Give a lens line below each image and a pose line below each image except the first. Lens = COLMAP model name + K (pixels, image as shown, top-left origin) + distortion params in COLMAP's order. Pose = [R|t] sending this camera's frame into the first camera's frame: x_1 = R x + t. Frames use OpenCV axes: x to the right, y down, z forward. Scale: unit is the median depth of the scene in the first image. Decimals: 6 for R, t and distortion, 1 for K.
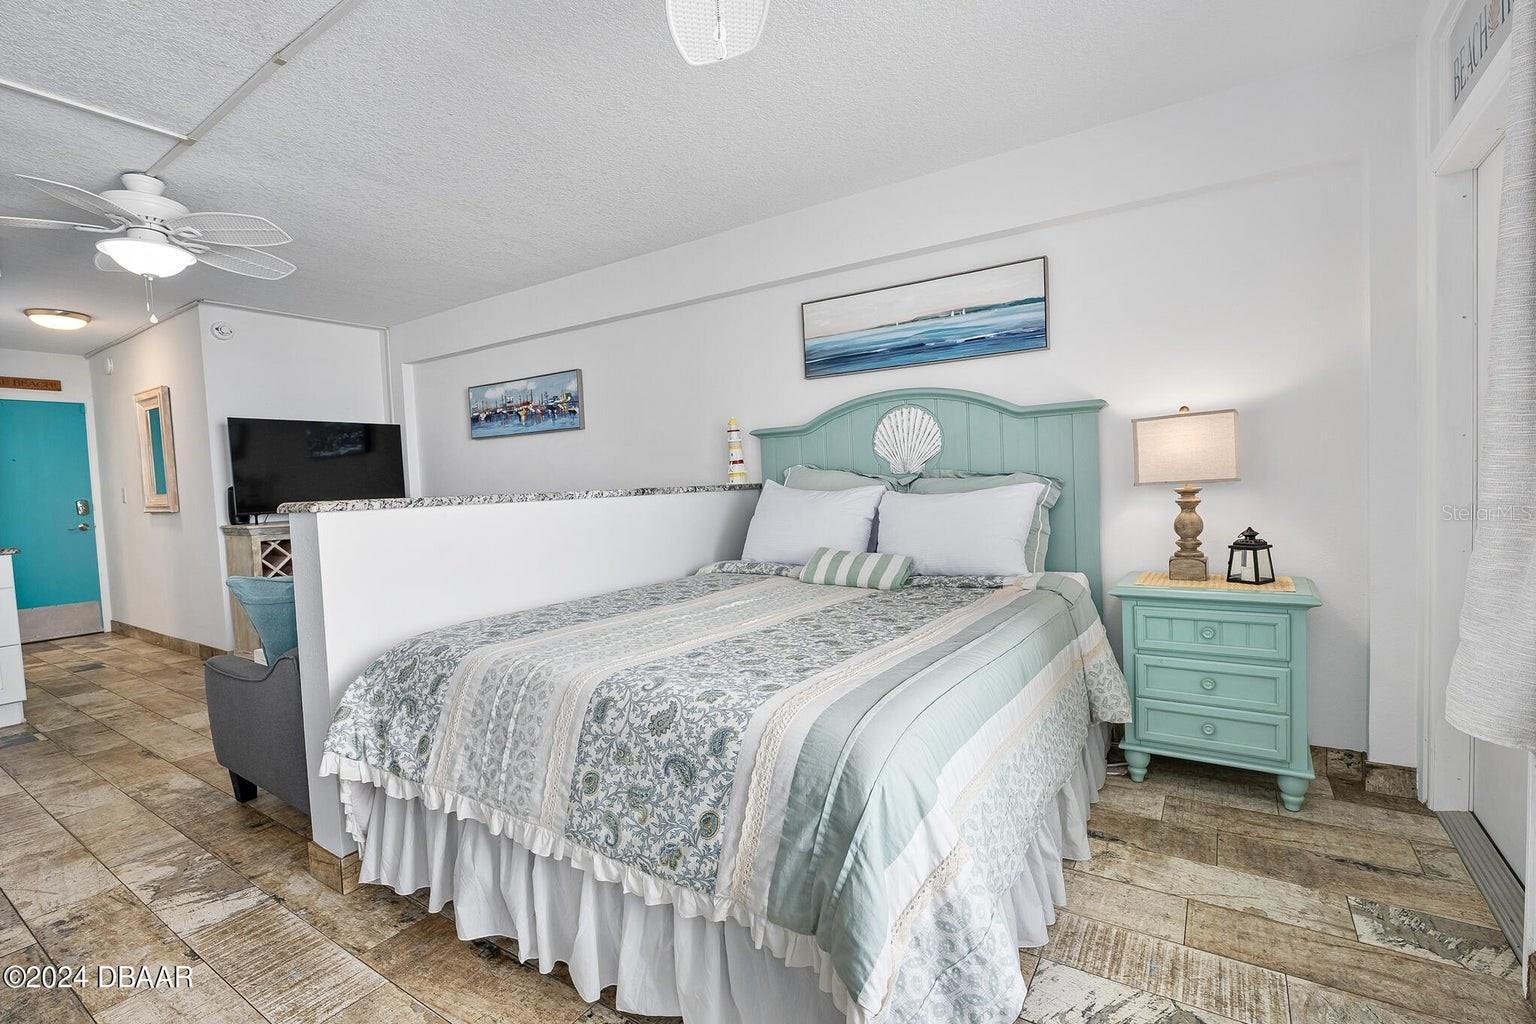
lens RADIAL K [[693.3, 0, 770.5], [0, 693.3, 519.7], [0, 0, 1]] dist [-0.007979, -0.001074]
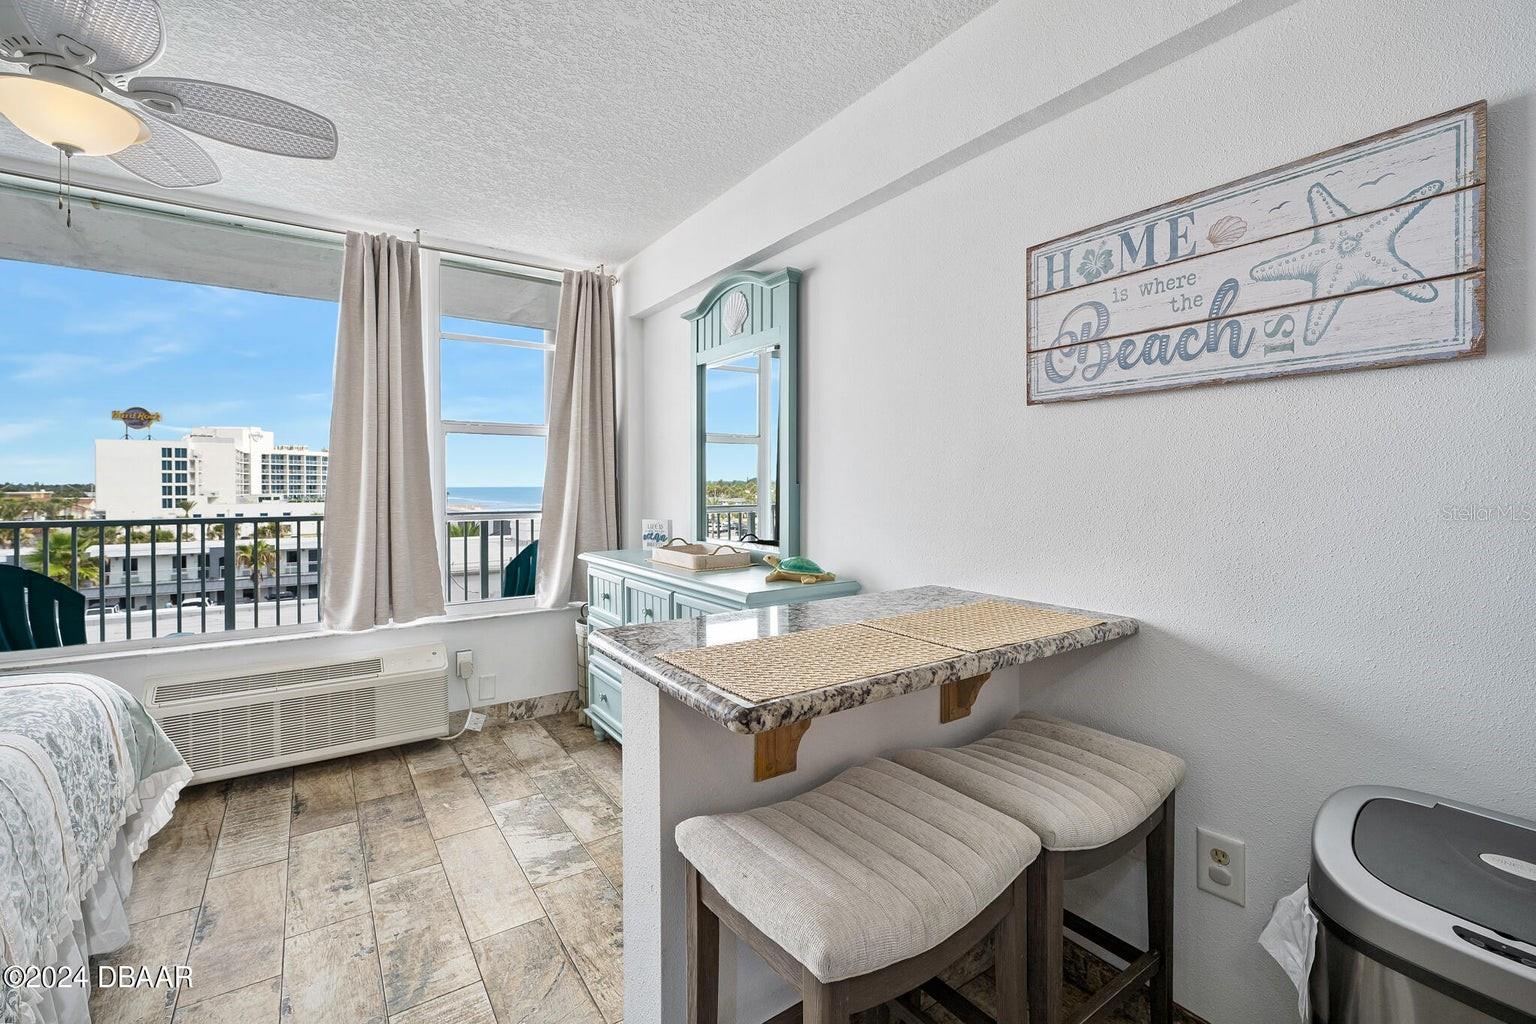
lens RADIAL K [[683.7, 0, 746.9], [0, 683.7, 489.4], [0, 0, 1]] dist [-0.013183, 0.000133]
pose [[-0.914457, 0.031774, 0.403434, -0.621759], [0.054748, 0.997461, 0.045536, -0.036867], [-0.400963, 0.063728, -0.913875, 0.573094]]
